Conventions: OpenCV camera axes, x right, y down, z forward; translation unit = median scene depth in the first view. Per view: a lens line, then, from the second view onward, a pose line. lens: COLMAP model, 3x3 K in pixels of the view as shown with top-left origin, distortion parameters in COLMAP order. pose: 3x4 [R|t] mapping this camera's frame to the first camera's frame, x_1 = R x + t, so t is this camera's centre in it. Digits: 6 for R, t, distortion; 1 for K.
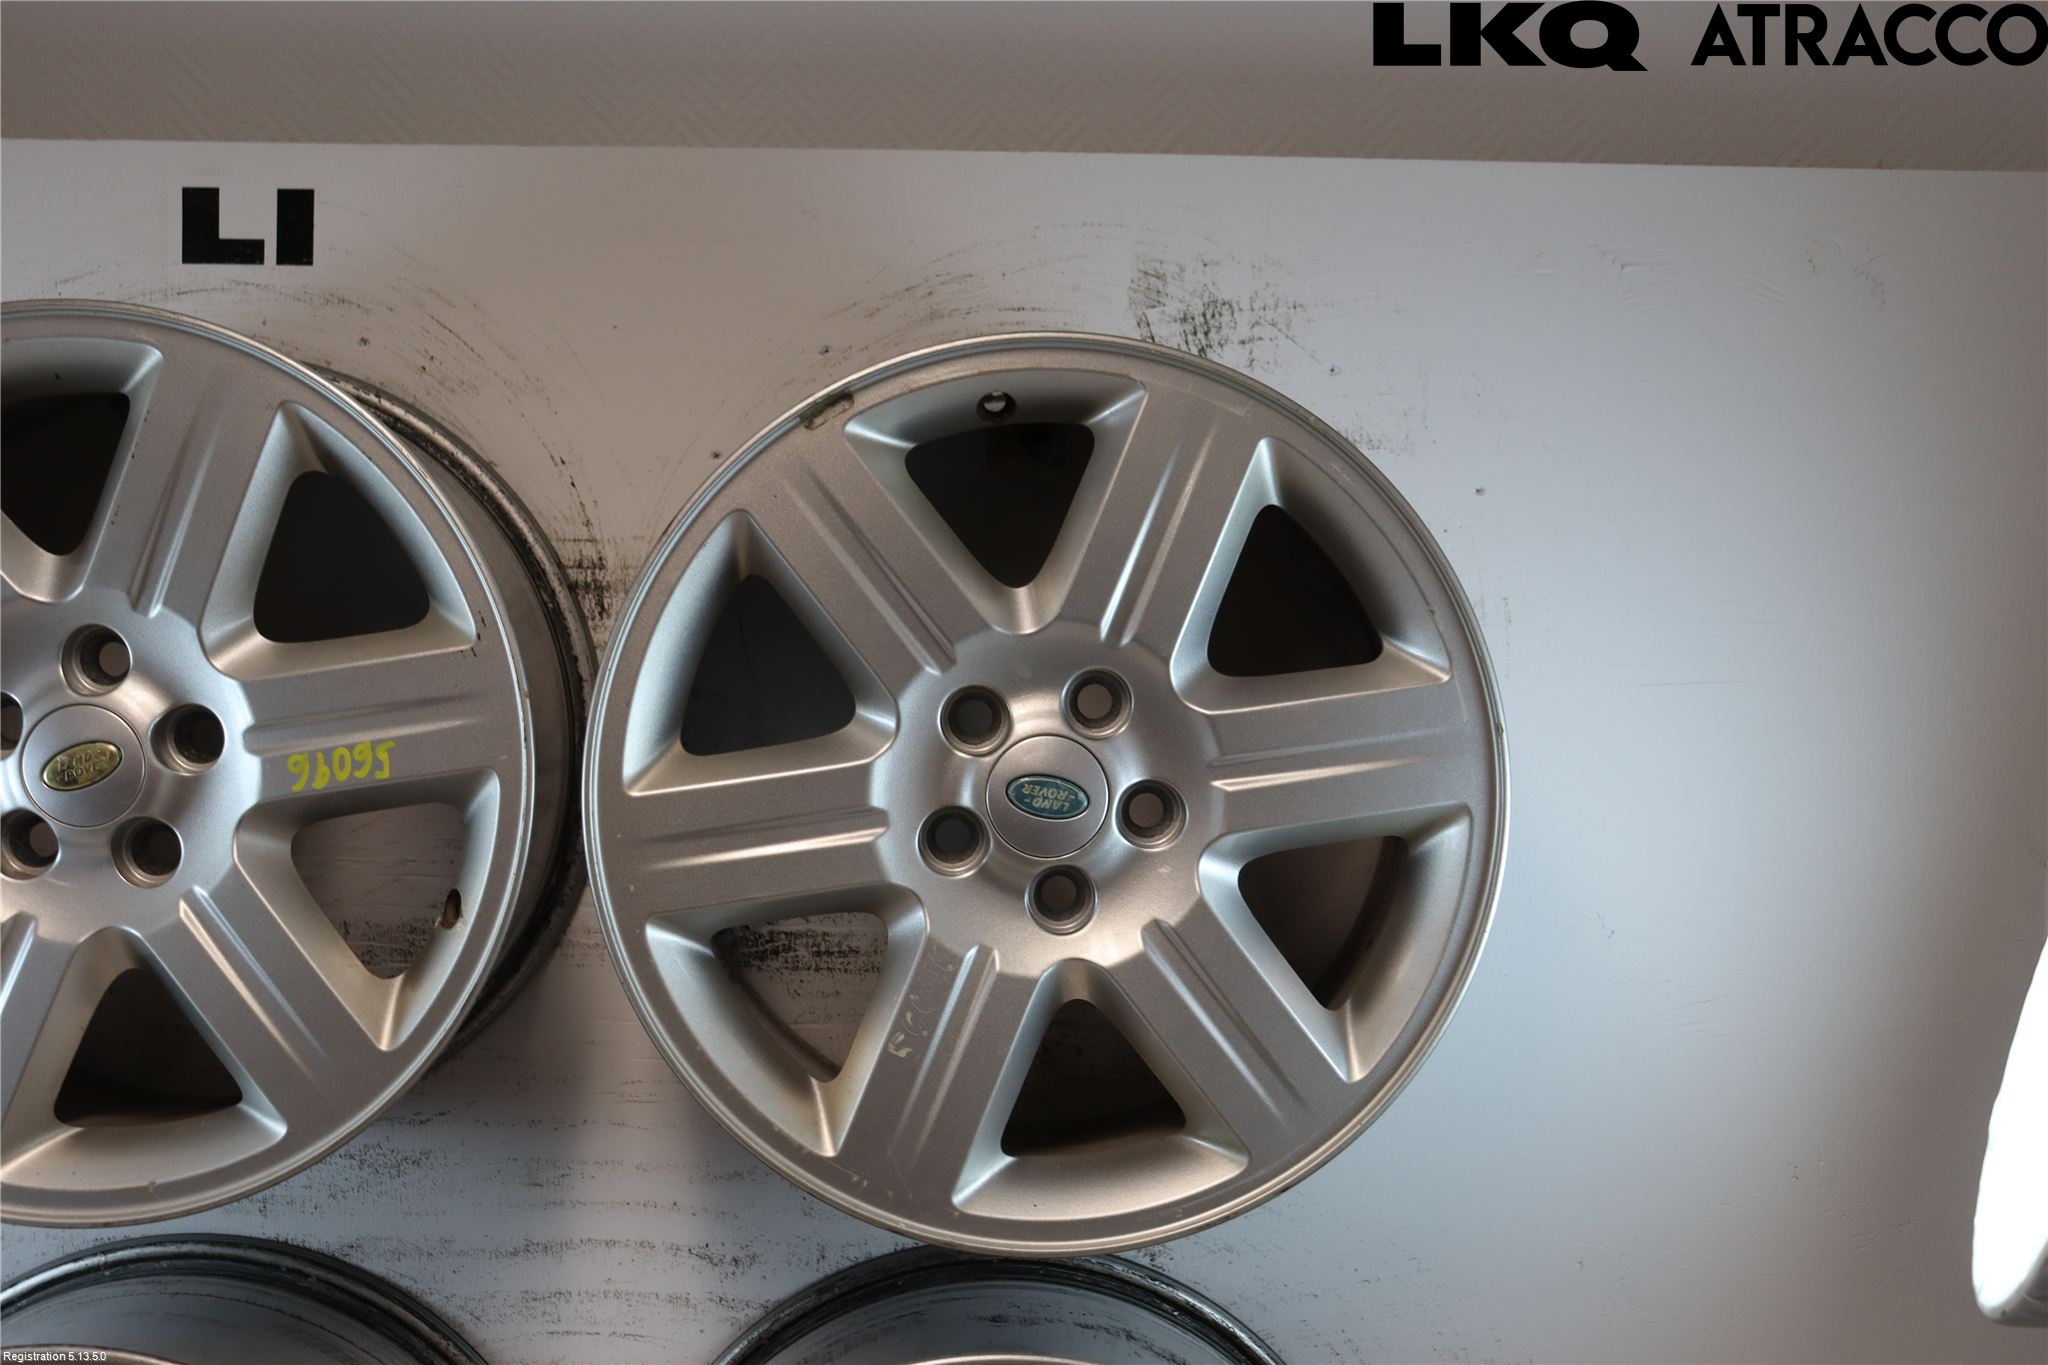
lens RADIAL K [[2204.8, 0, 1026.3], [0, 2204.8, 714.7], [0, 0, 1]] dist [-0.064734, 0.000000]
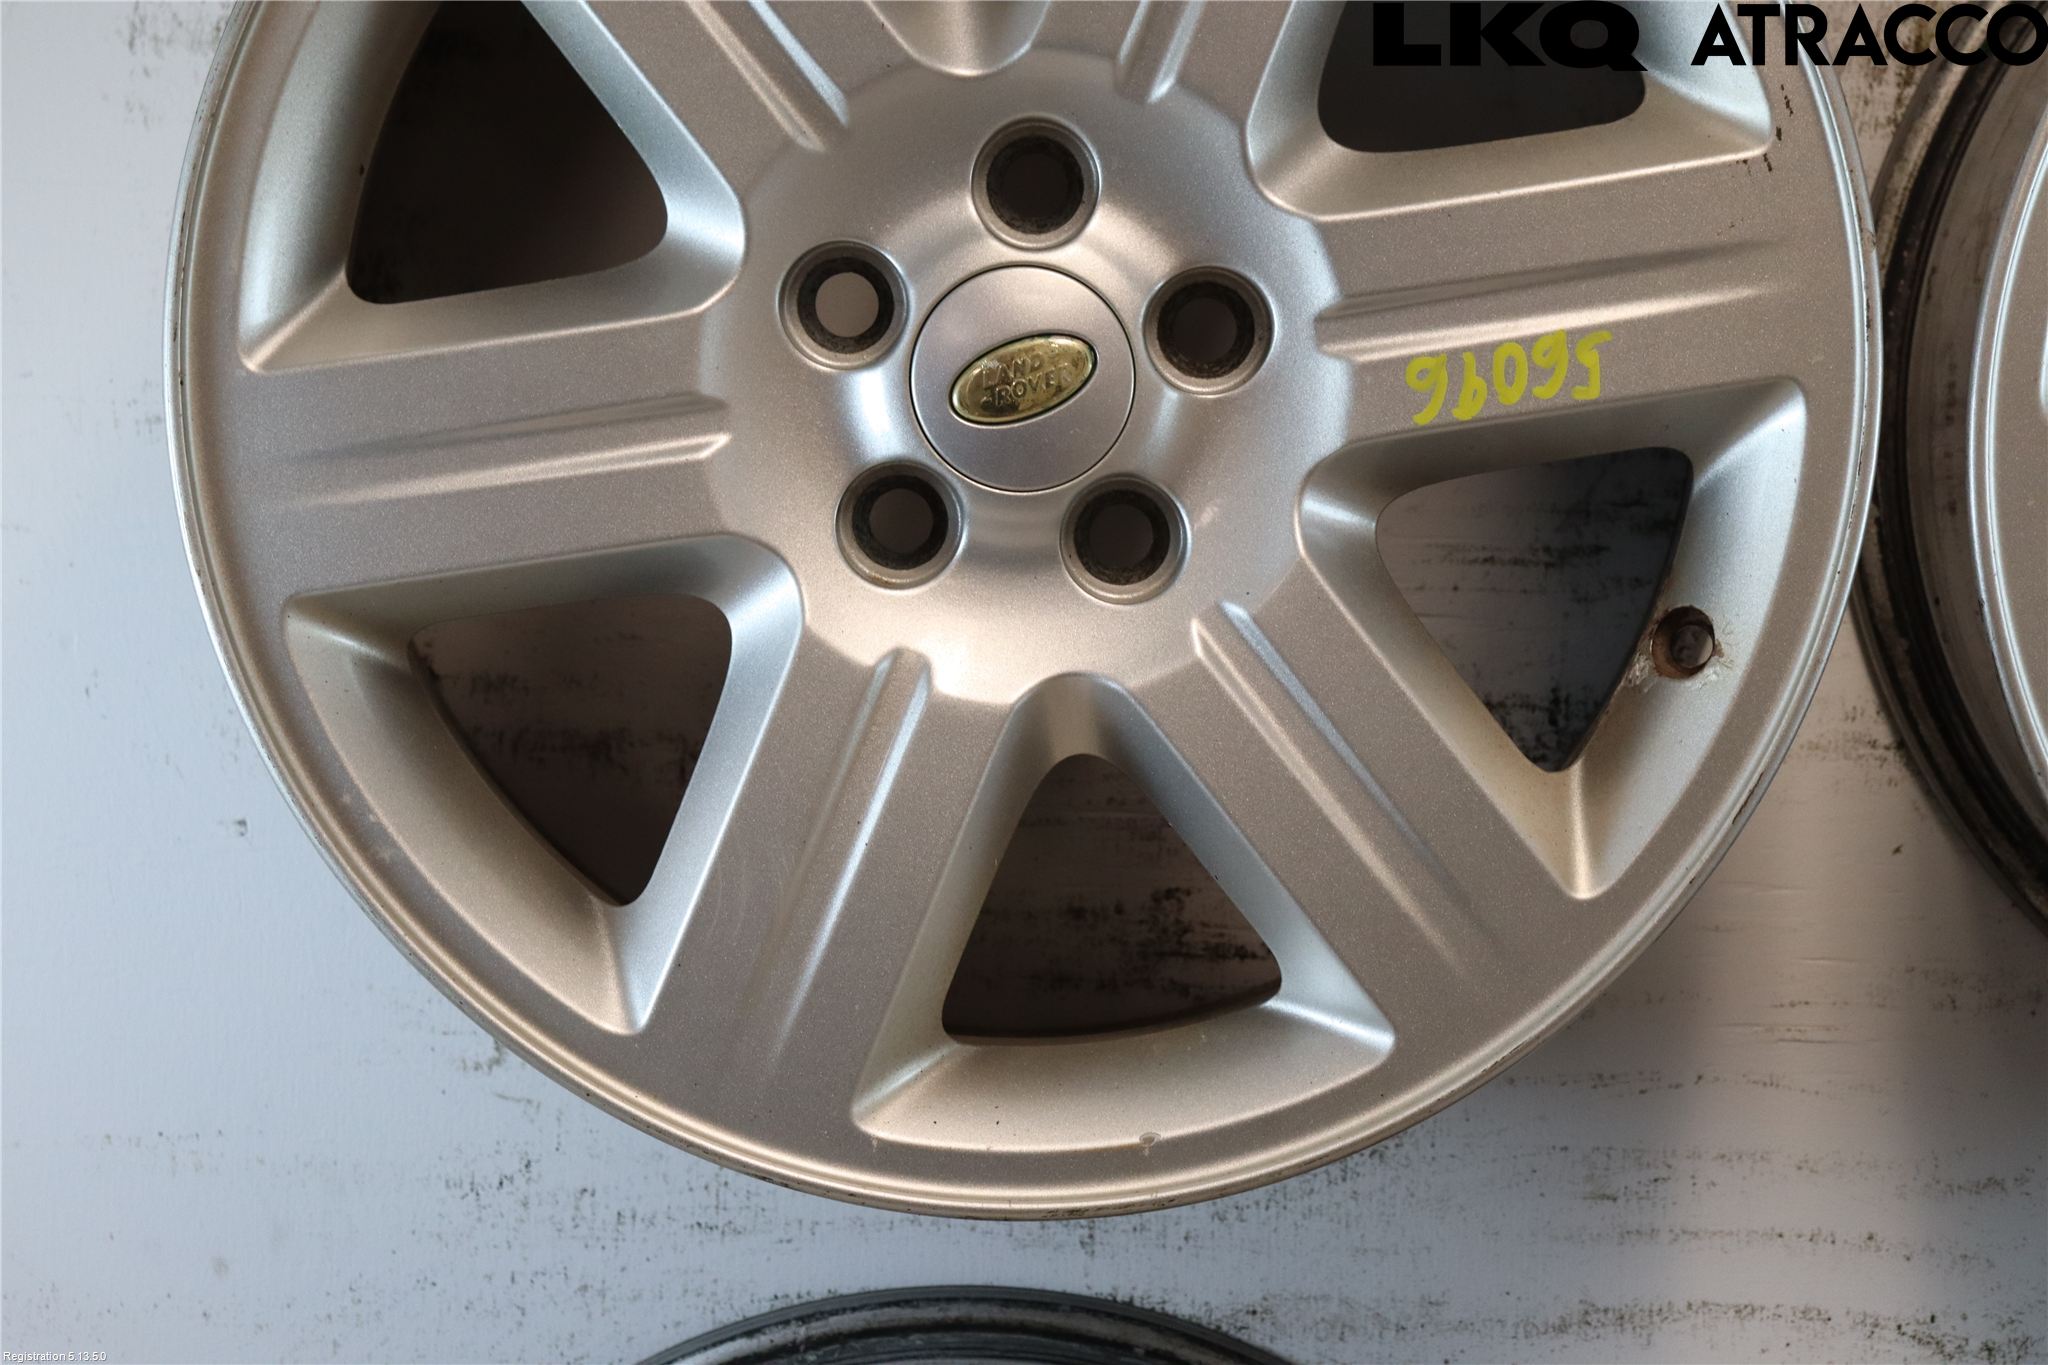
lens RADIAL K [[4886.6, 0, 1015.8], [0, 4886.6, 702.4], [0, 0, 1]] dist [0.424978, 0.000000]
pose [[0.999479, 0.002506, -0.032173, -0.334295], [-0.001069, 0.999004, 0.044599, 0.042222], [0.032253, -0.044542, 0.998487, -0.198520]]
